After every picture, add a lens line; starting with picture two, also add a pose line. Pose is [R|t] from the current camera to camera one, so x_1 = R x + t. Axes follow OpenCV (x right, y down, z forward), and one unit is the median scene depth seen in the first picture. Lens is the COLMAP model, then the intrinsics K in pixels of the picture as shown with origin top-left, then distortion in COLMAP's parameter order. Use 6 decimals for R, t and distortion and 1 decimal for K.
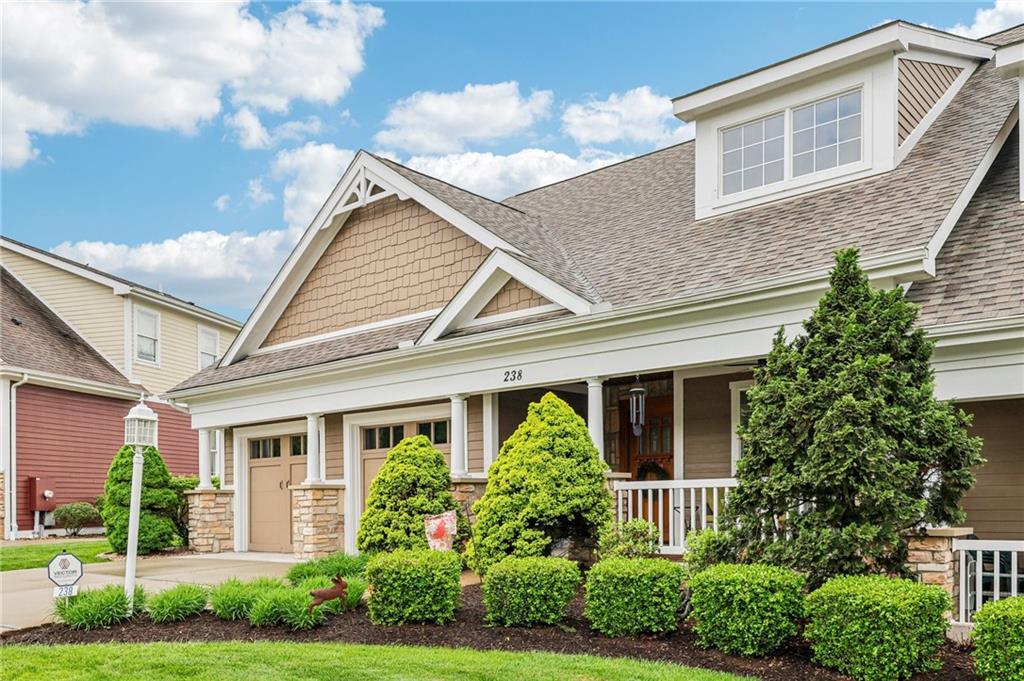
lens RADIAL K [[852.9, 0, 512.0], [0, 852.9, 340.5], [0, 0, 1]] dist [-0.000081, -0.000709]
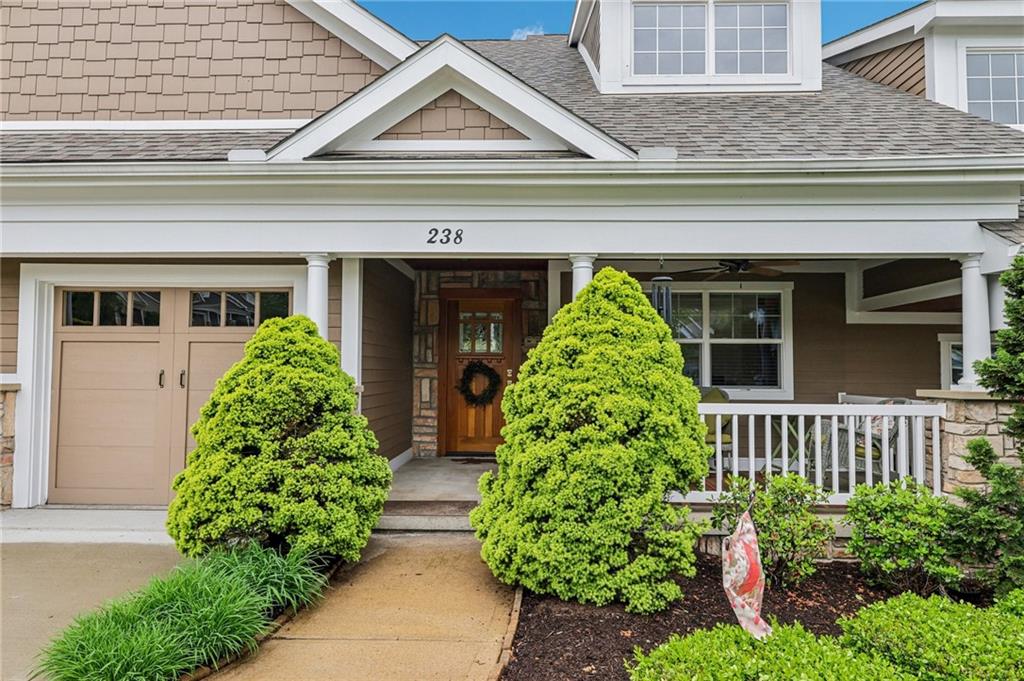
lens RADIAL K [[619.4, 0, 512.9], [0, 619.4, 296.1], [0, 0, 1]] dist [0.004722, 0.001449]
pose [[0.782005, 0.095563, 0.615902, -0.247392], [-0.135675, 0.990579, 0.018568, 0.070860], [-0.608326, -0.098083, 0.787604, 0.581339]]
